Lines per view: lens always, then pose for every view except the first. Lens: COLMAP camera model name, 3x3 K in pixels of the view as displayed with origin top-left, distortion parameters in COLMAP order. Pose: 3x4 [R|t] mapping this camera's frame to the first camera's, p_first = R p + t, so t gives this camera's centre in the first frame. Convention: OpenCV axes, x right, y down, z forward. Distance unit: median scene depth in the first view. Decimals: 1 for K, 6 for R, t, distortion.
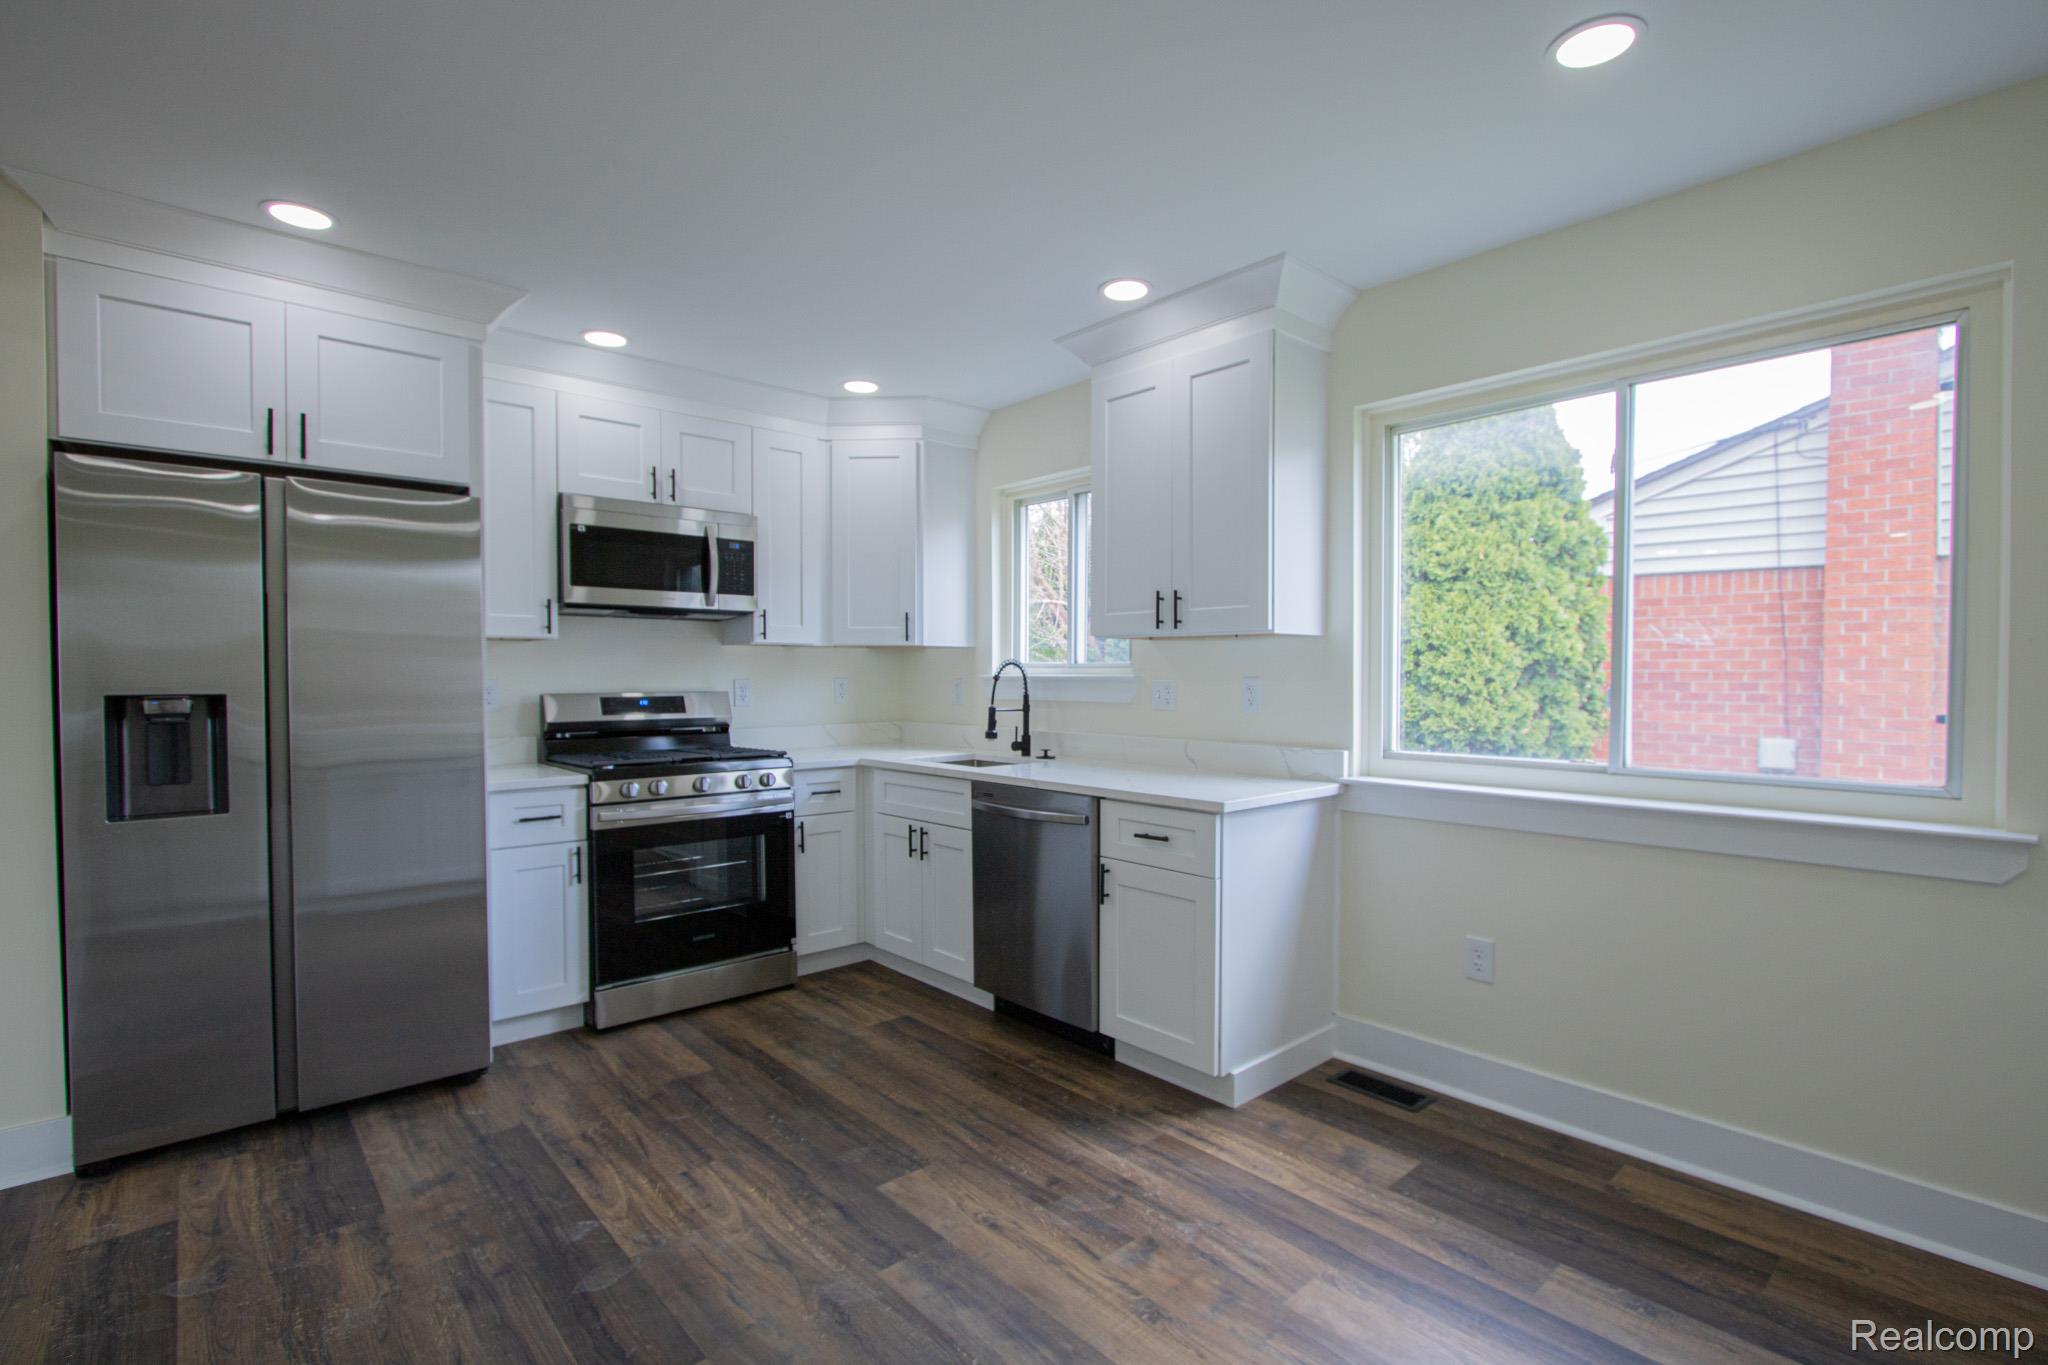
lens RADIAL K [[949.4, 0, 1045.8], [0, 949.4, 691.9], [0, 0, 1]] dist [-0.014571, -0.000921]
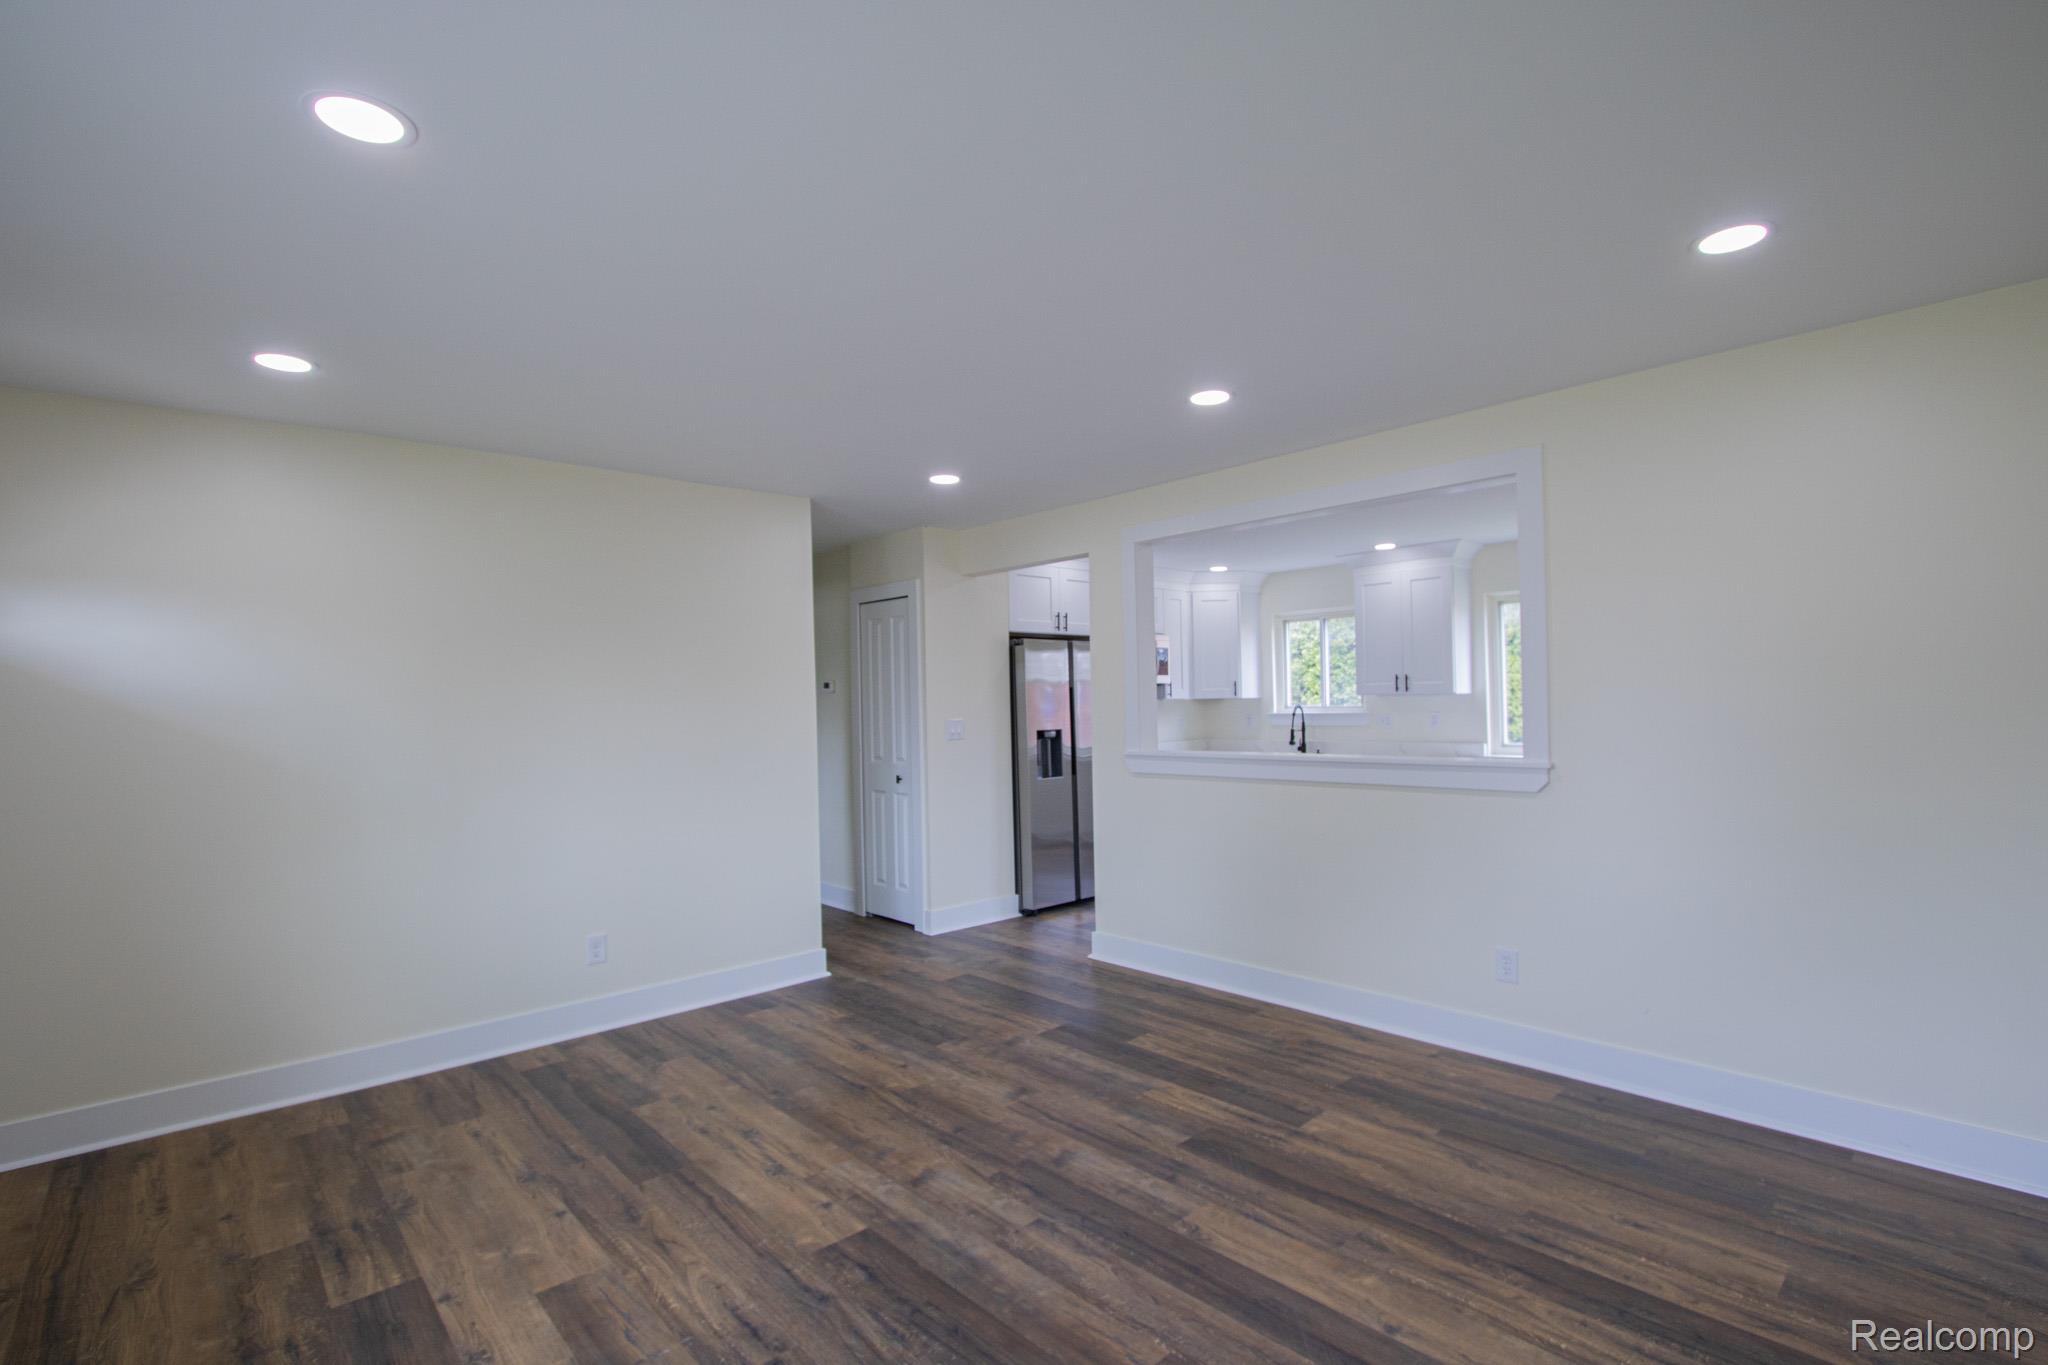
lens RADIAL K [[949.4, 0, 1038.3], [0, 949.4, 694.8], [0, 0, 1]] dist [-0.014571, -0.000921]
pose [[0.999659, -0.022184, 0.013774, -0.789448], [0.022525, 0.999430, -0.025156, -0.022810], [-0.013208, 0.025458, 0.999589, -1.270894]]
